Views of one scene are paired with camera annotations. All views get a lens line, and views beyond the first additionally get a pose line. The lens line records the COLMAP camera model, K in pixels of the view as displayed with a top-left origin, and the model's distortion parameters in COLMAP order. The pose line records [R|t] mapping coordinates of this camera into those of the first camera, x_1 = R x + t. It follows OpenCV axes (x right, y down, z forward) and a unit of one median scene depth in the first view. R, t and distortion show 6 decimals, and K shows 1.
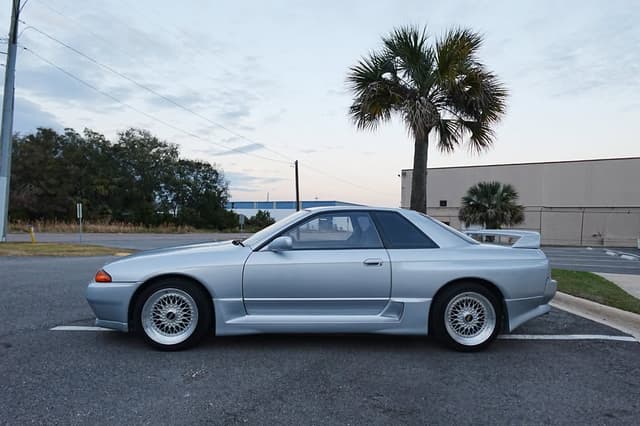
lens RADIAL K [[361.0, 0, 321.9], [0, 361.0, 216.0], [0, 0, 1]] dist [-0.003020, -0.000231]
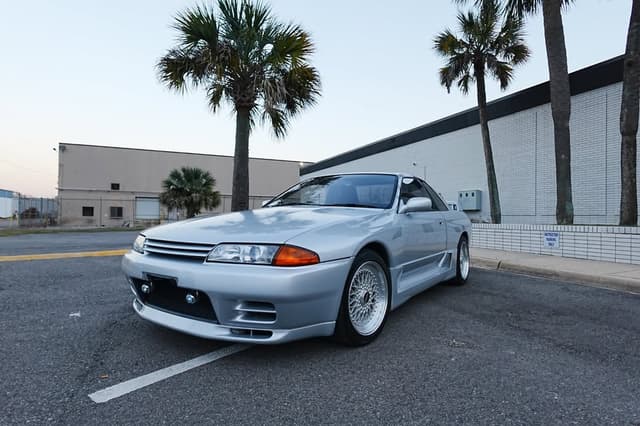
lens RADIAL K [[361.0, 0, 318.0], [0, 361.0, 212.6], [0, 0, 1]] dist [-0.003020, -0.000231]
pose [[0.613559, -0.005484, 0.789630, -0.070211], [-0.015679, 0.999694, 0.019126, 0.005366], [-0.789493, -0.024116, 0.613285, 0.039835]]
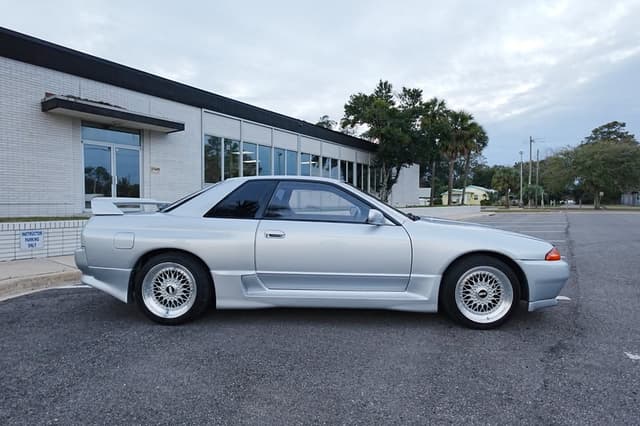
lens RADIAL K [[361.0, 0, 320.3], [0, 361.0, 211.3], [0, 0, 1]] dist [-0.003020, -0.000231]
pose [[-0.994734, -0.028045, 0.098579, -0.006734], [-0.028071, 0.999605, 0.001118, 0.005114], [-0.098571, -0.001655, -0.995129, 0.165066]]
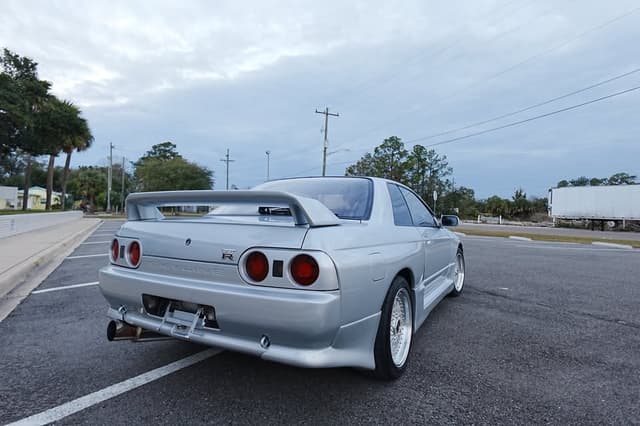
lens RADIAL K [[361.0, 0, 320.7], [0, 361.0, 214.0], [0, 0, 1]] dist [-0.003020, -0.000231]
pose [[-0.534919, -0.035869, -0.844142, 0.070916], [-0.013551, 0.999334, -0.033876, 0.007074], [0.844795, -0.006682, -0.535048, 0.120440]]
